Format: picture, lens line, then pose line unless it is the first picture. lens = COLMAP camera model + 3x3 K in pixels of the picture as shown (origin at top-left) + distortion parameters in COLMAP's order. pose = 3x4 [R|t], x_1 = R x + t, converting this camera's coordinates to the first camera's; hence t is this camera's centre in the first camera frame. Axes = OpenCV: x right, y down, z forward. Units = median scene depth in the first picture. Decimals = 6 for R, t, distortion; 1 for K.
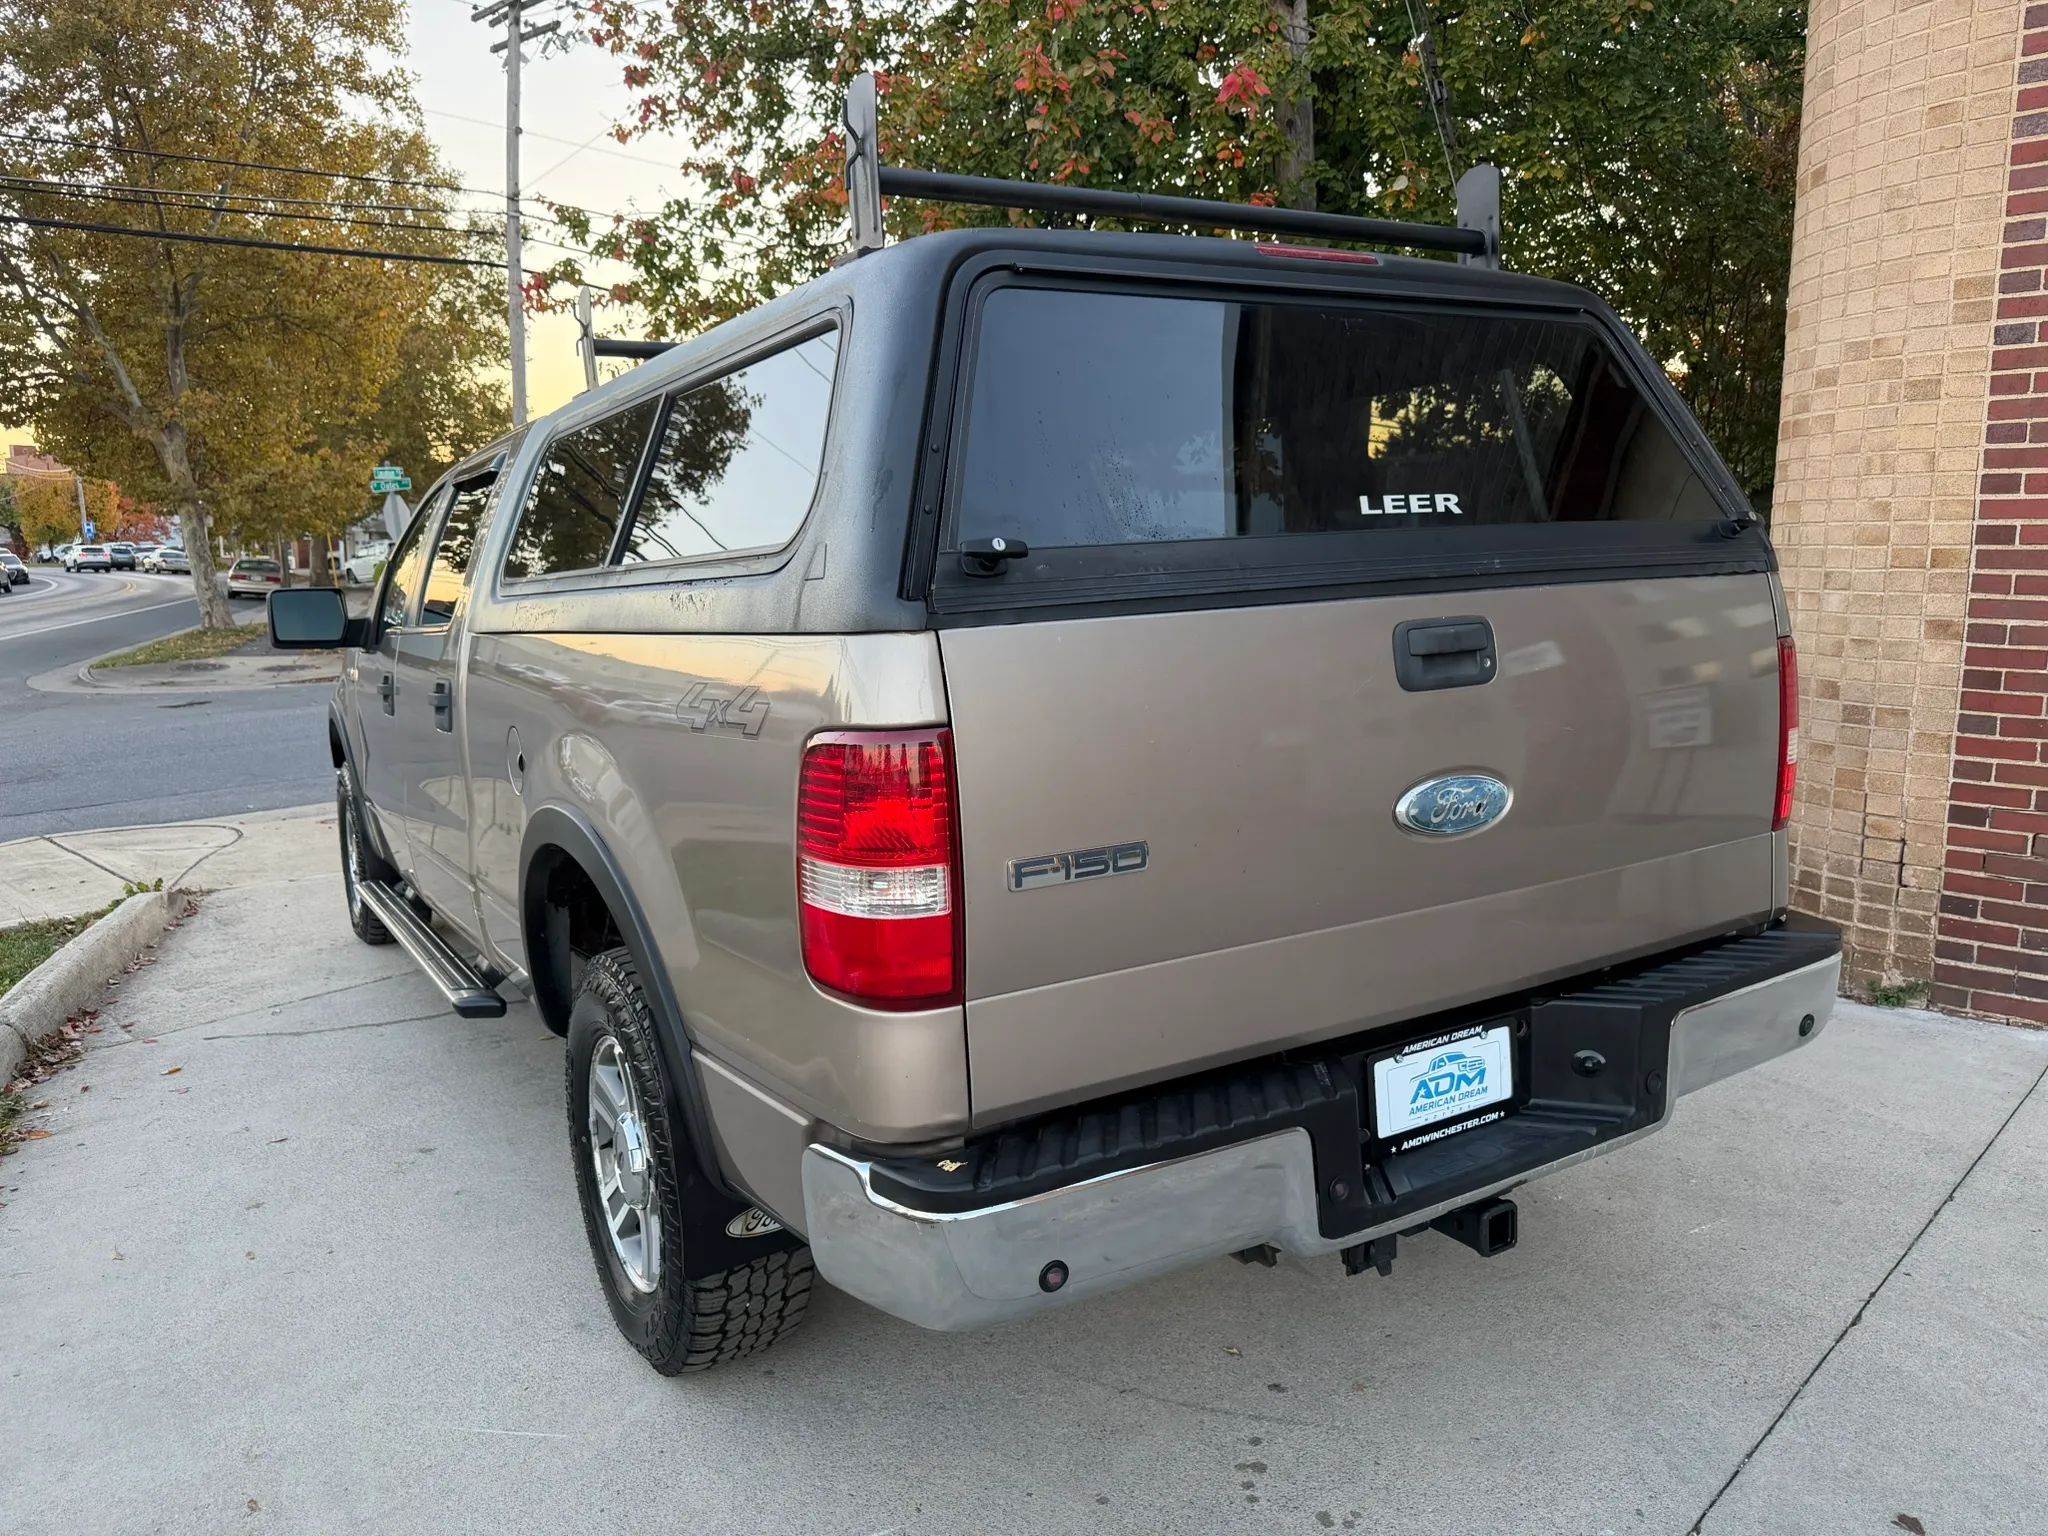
lens RADIAL K [[1489.1, 0, 1024.0], [0, 1489.1, 768.0], [0, 0, 1]] dist [-0.002923, 0.001006]
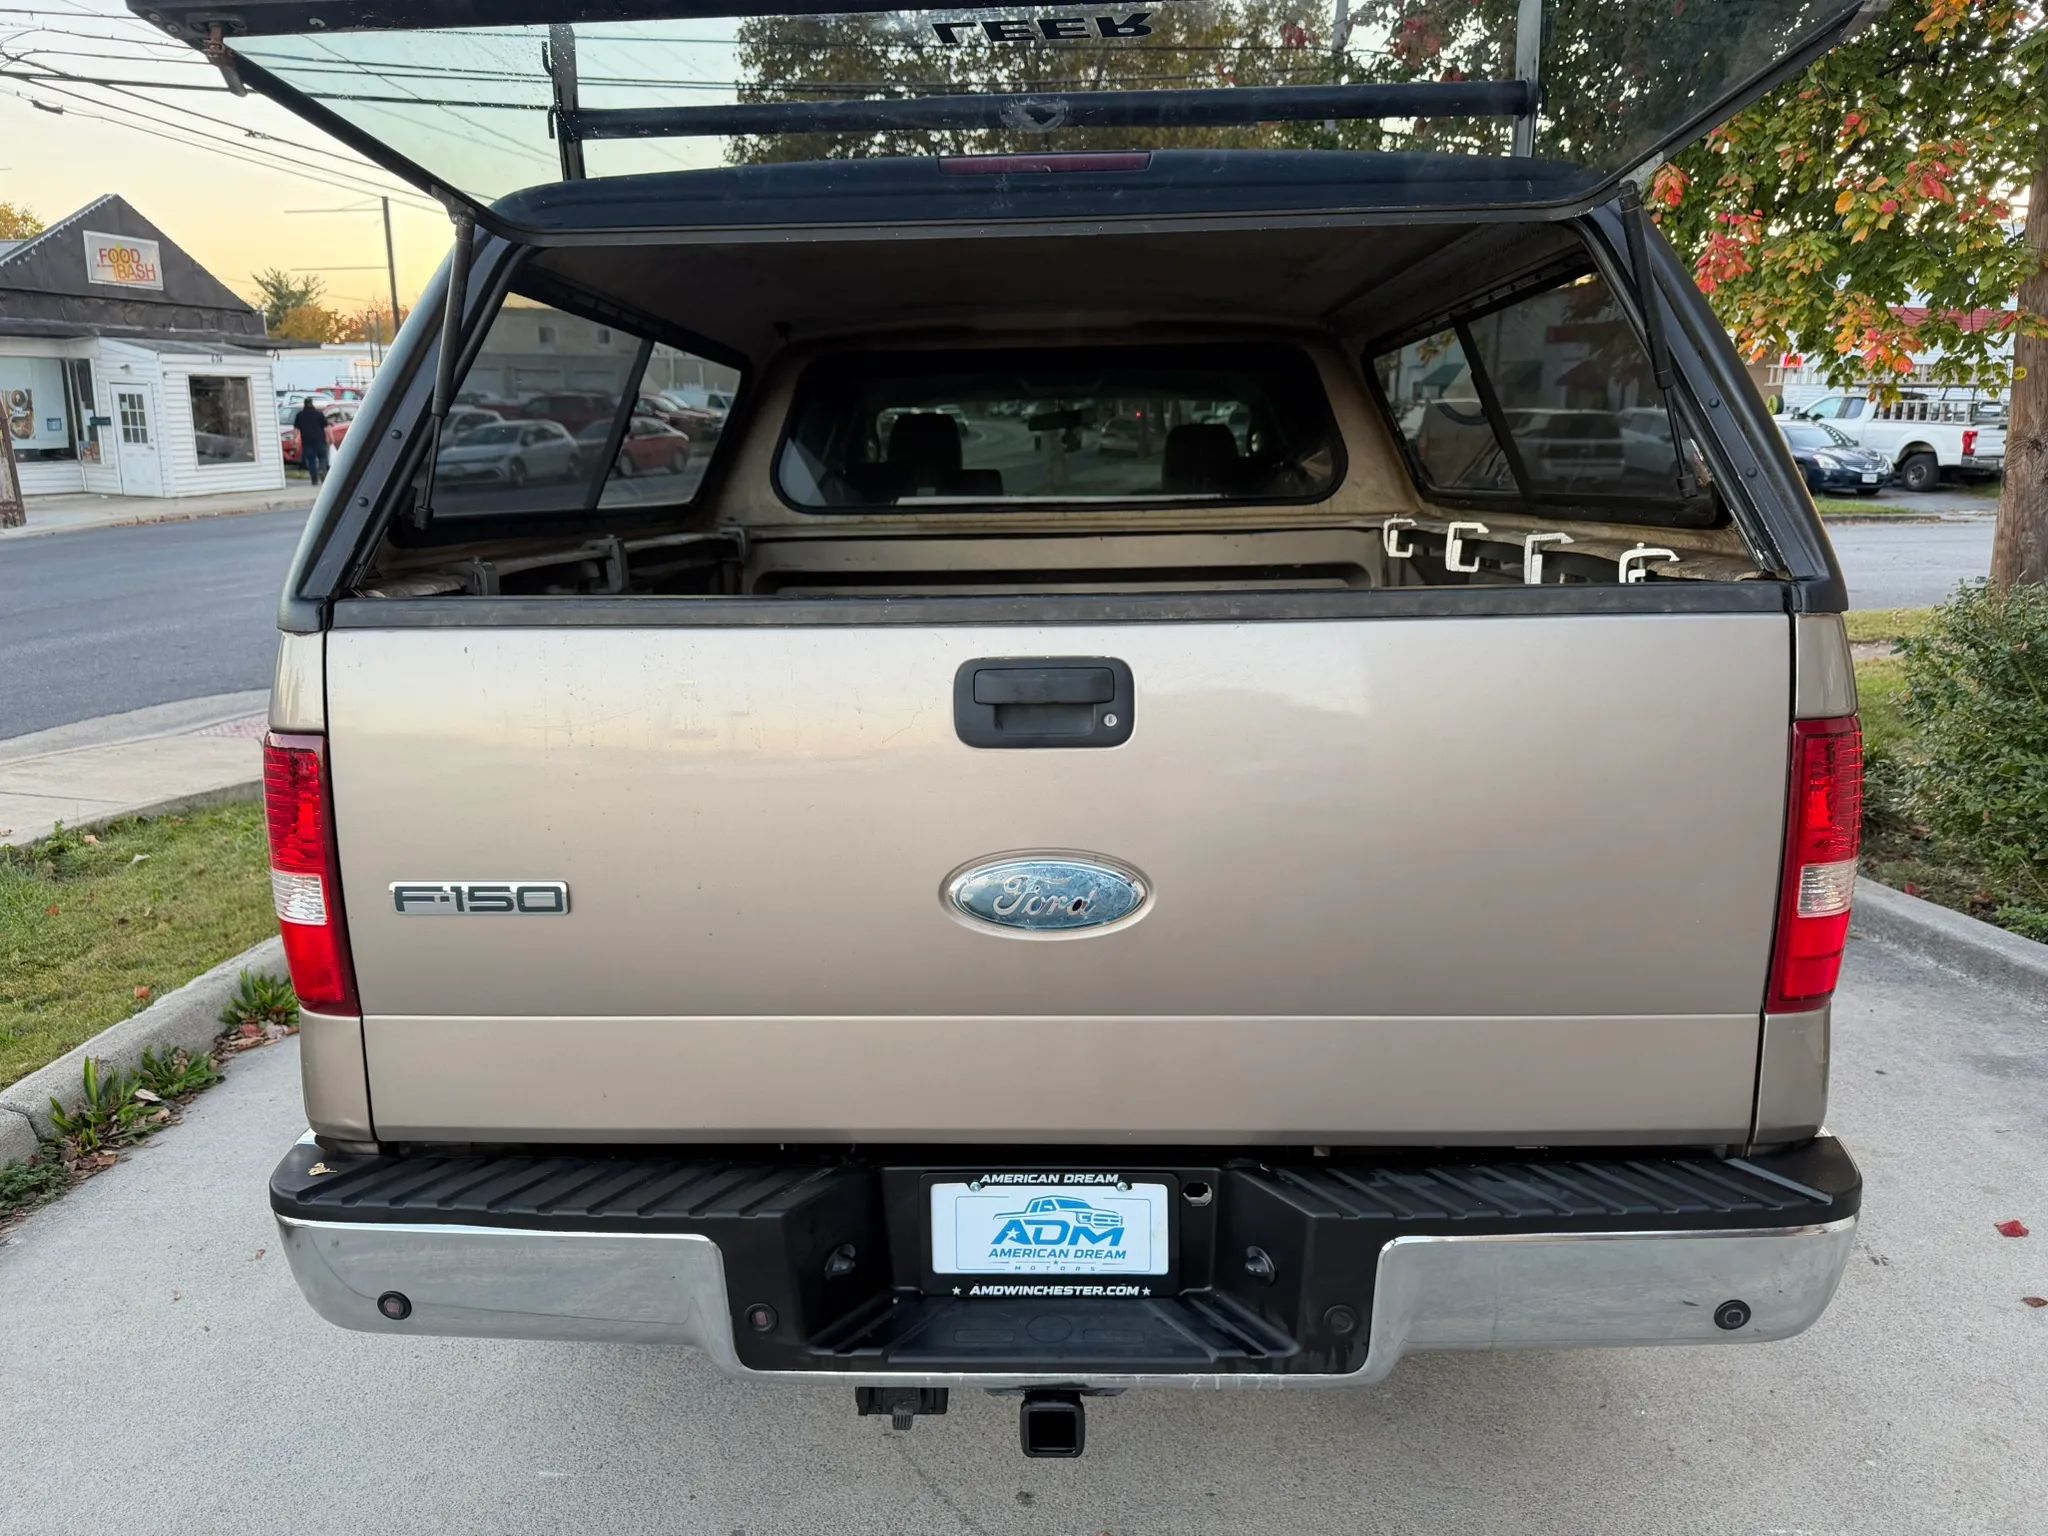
lens RADIAL K [[1484.3, 0, 1016.3], [0, 1484.3, 768.2], [0, 0, 1]] dist [0.007336, -0.011010]
pose [[0.837859, 0.139922, -0.527650, 0.361636], [-0.090850, 0.988853, 0.117963, -0.070494], [0.538274, -0.050899, 0.841232, 0.182503]]
